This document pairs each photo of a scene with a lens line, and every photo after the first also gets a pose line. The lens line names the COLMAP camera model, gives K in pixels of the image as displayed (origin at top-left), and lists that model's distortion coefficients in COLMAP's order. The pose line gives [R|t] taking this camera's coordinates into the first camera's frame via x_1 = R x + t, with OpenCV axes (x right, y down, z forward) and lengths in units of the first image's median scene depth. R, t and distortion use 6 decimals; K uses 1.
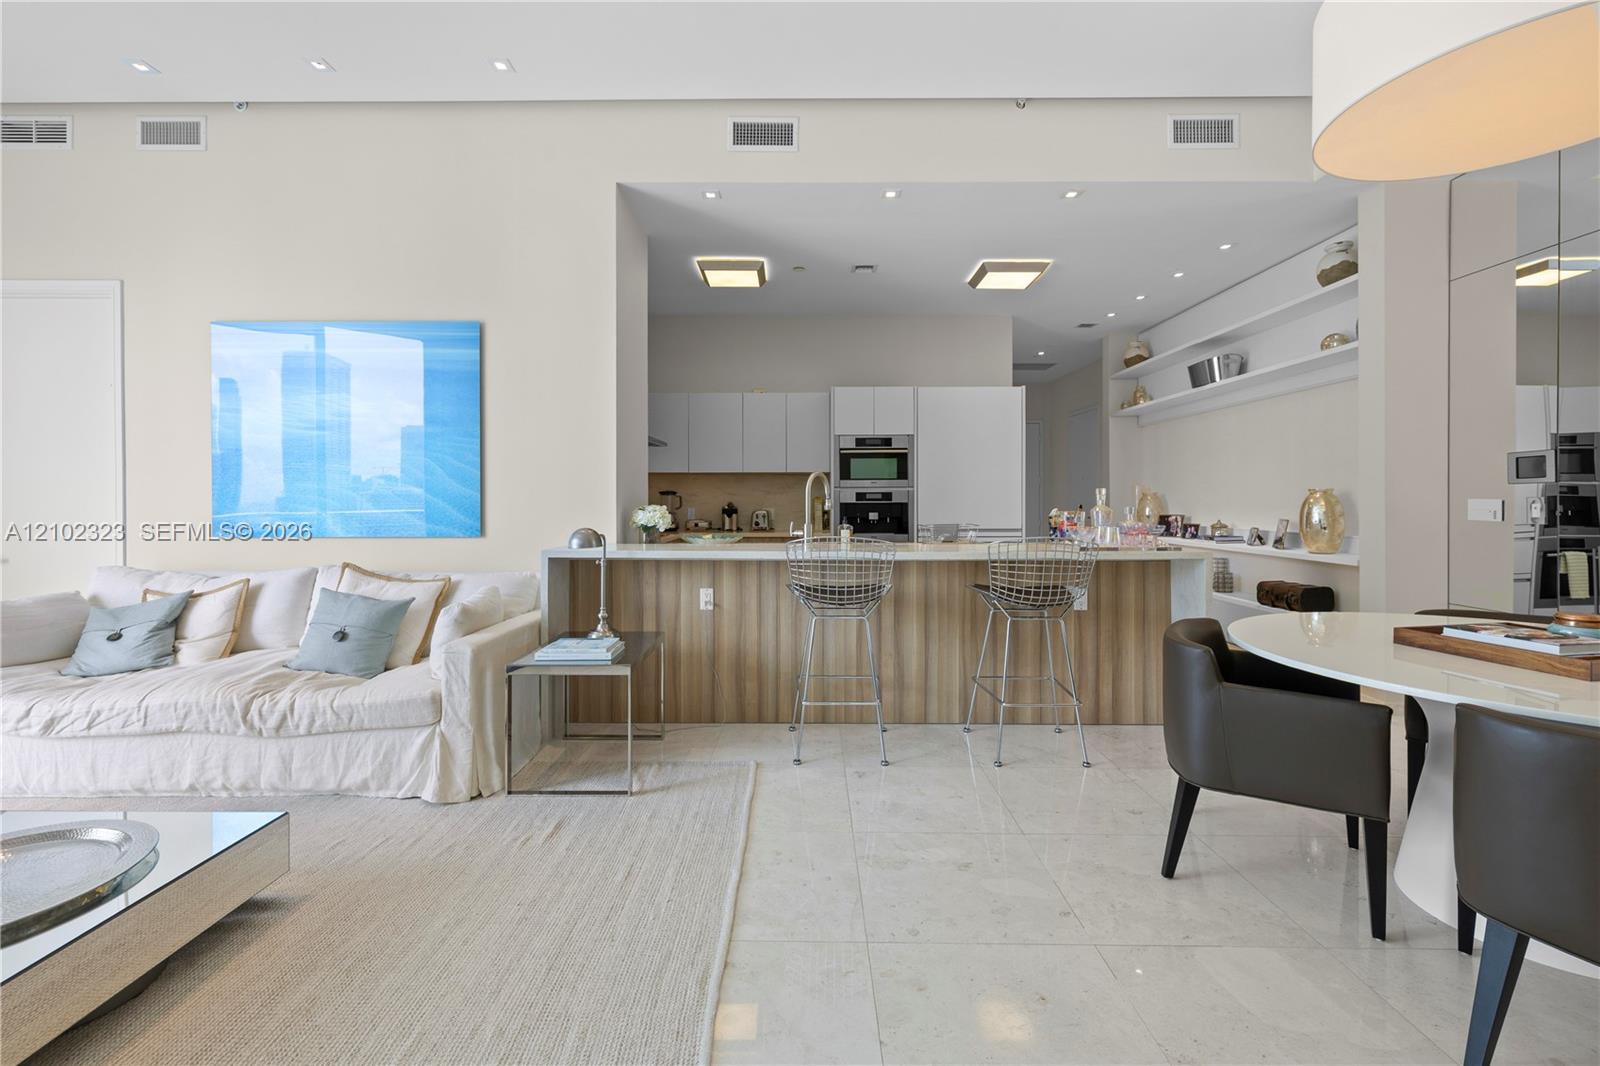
lens RADIAL K [[683.7, 0, 801.6], [0, 683.7, 504.3], [0, 0, 1]] dist [0.001070, 0.000966]
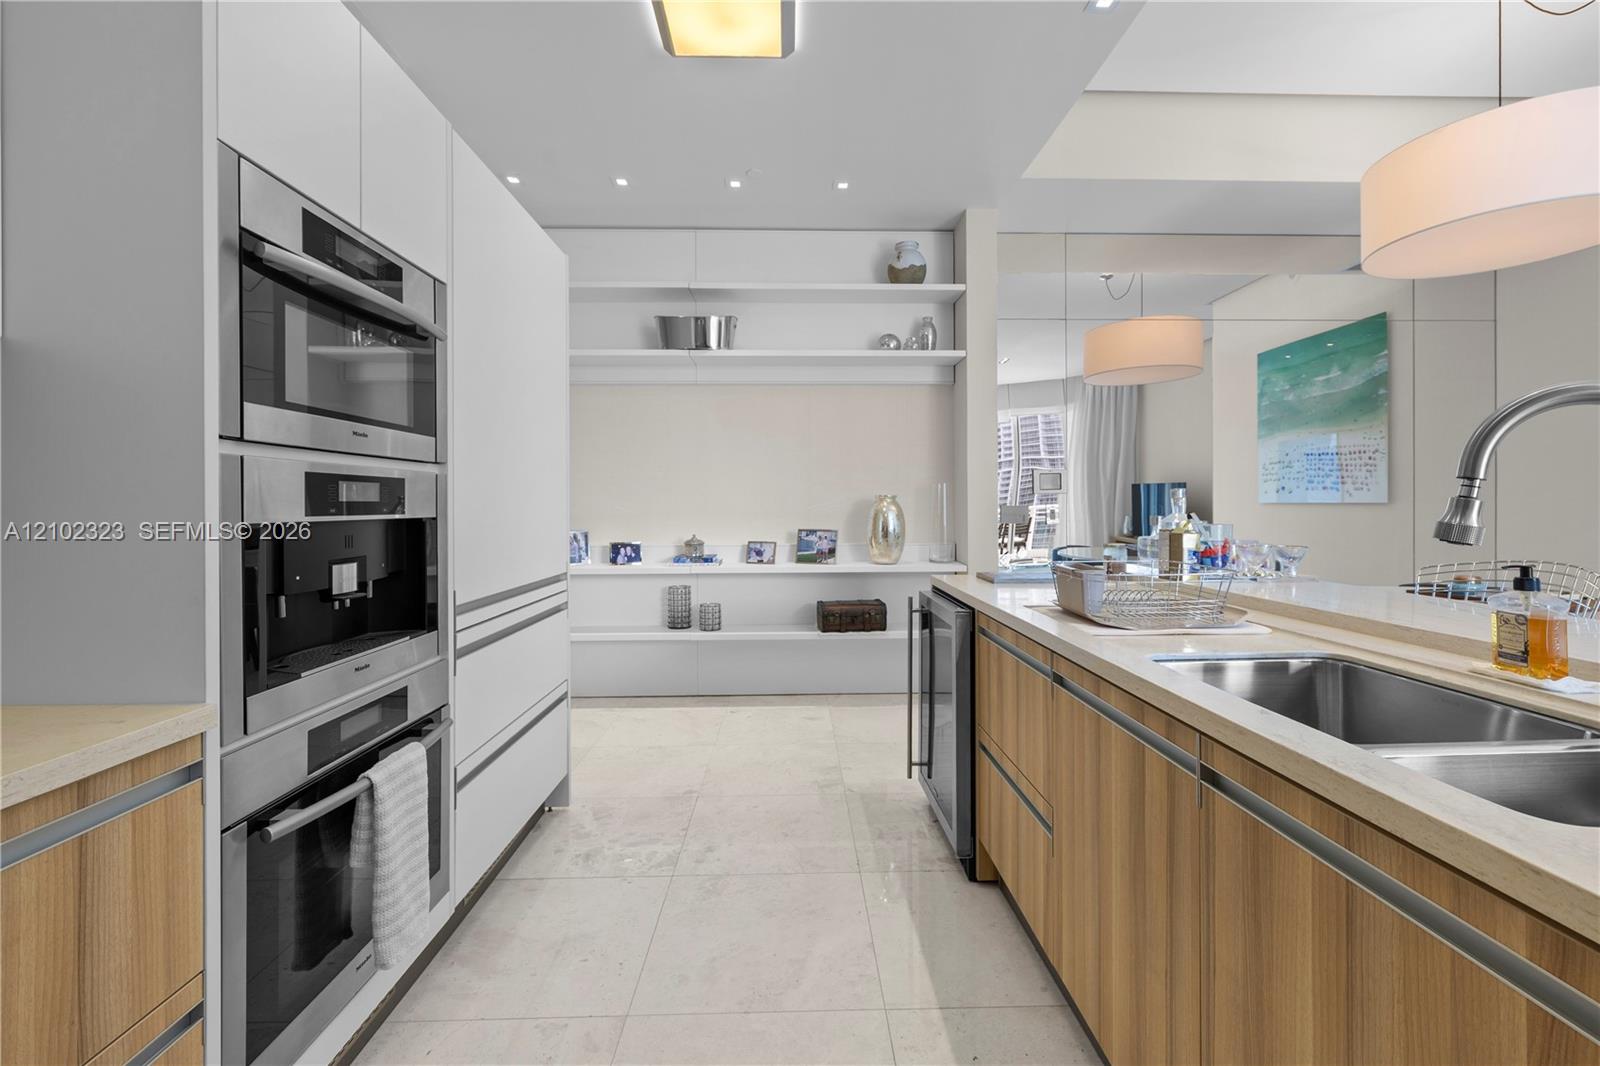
lens RADIAL K [[682.9, 0, 811.5], [0, 682.9, 509.4], [0, 0, 1]] dist [0.000795, 0.000032]
pose [[-0.042967, -0.001822, 0.999075, -0.216587], [0.010988, 0.999937, 0.002296, -0.008125], [-0.999016, 0.011077, -0.042944, 1.391917]]
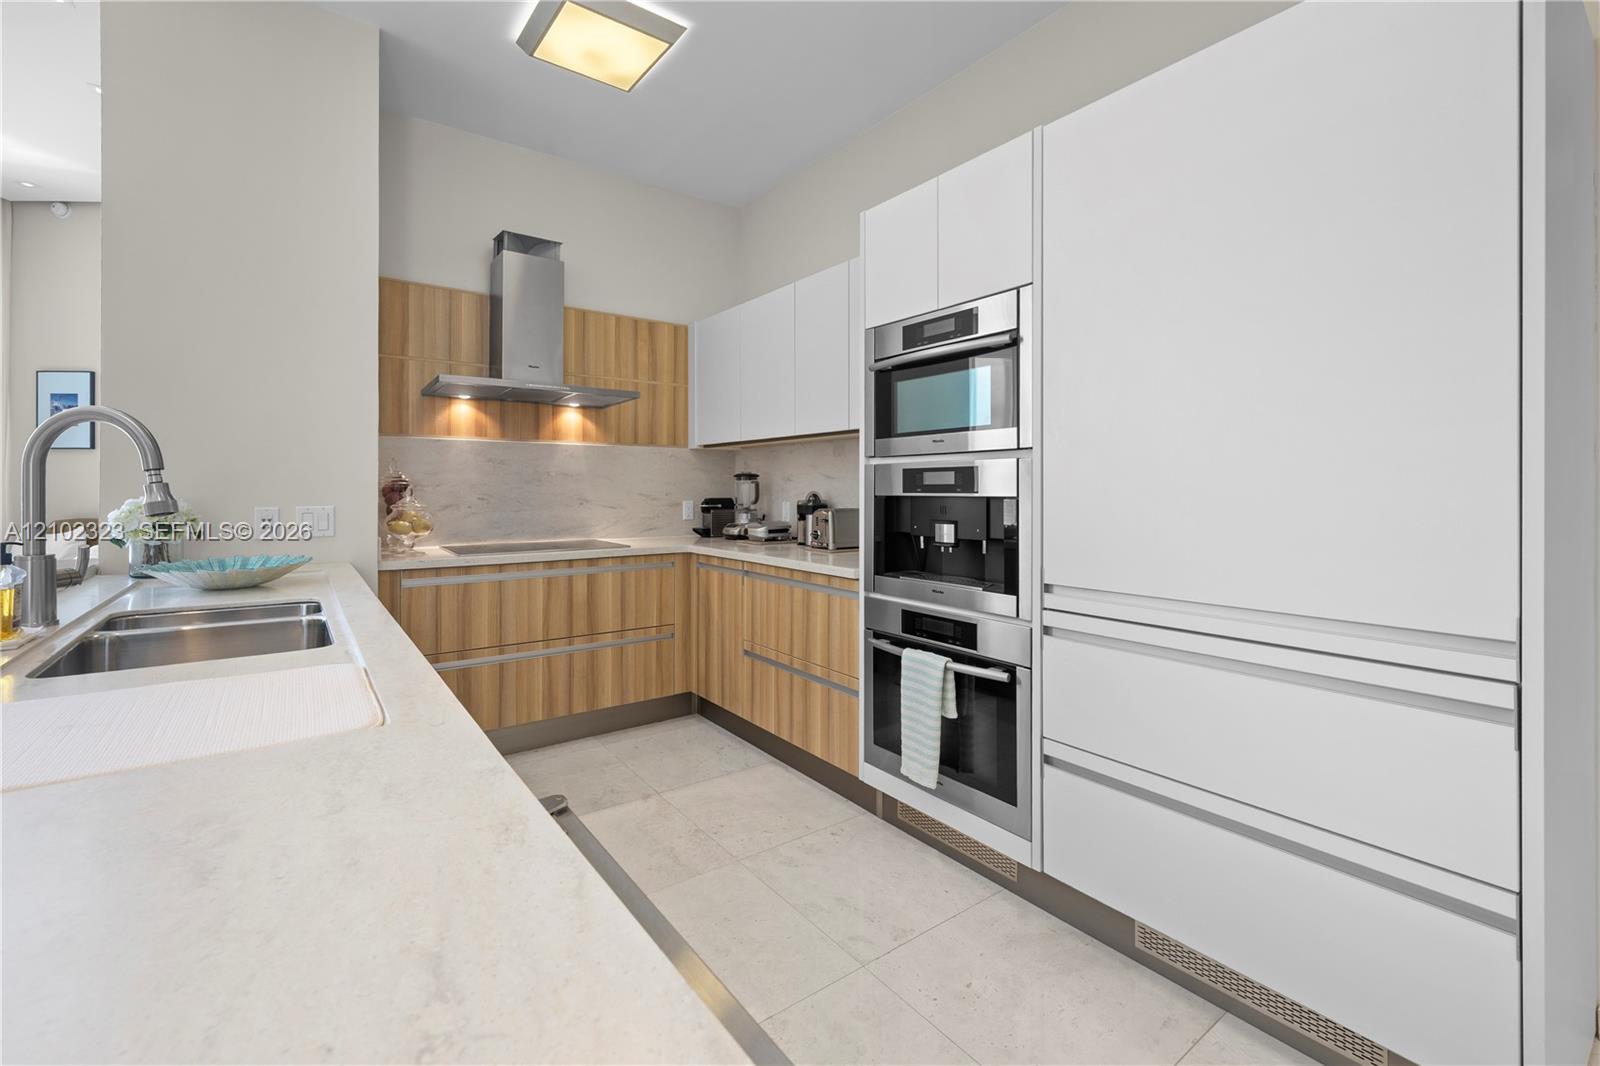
lens RADIAL K [[688.6, 0, 807.8], [0, 688.6, 489.6], [0, 0, 1]] dist [0.002886, 0.000245]
pose [[0.607347, 0.003725, -0.794428, 0.573095], [-0.007611, 0.999970, -0.001129, -0.008224], [0.794400, 0.006732, 0.607357, 1.176694]]
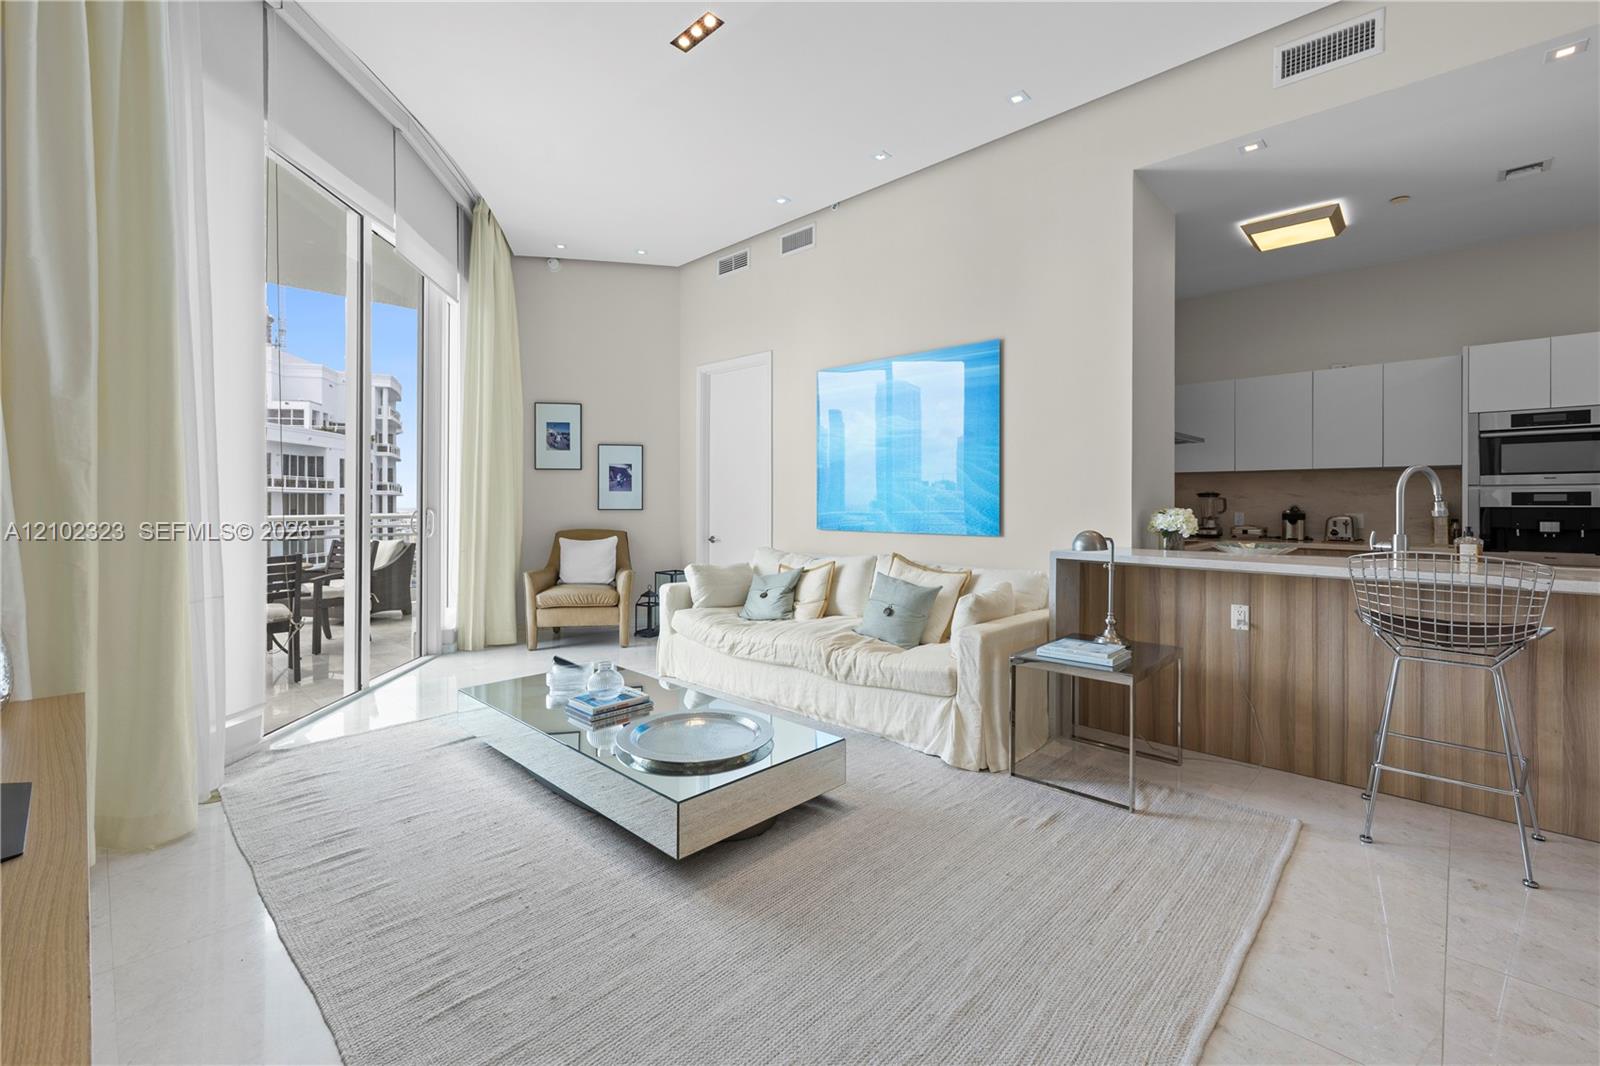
lens RADIAL K [[683.7, 0, 801.6], [0, 683.7, 504.3], [0, 0, 1]] dist [0.001070, 0.000966]
pose [[0.728495, 0.003674, -0.685042, 0.049199], [-0.006237, 0.999980, -0.001269, 0.000138], [0.685023, 0.005197, 0.728503, -0.010235]]
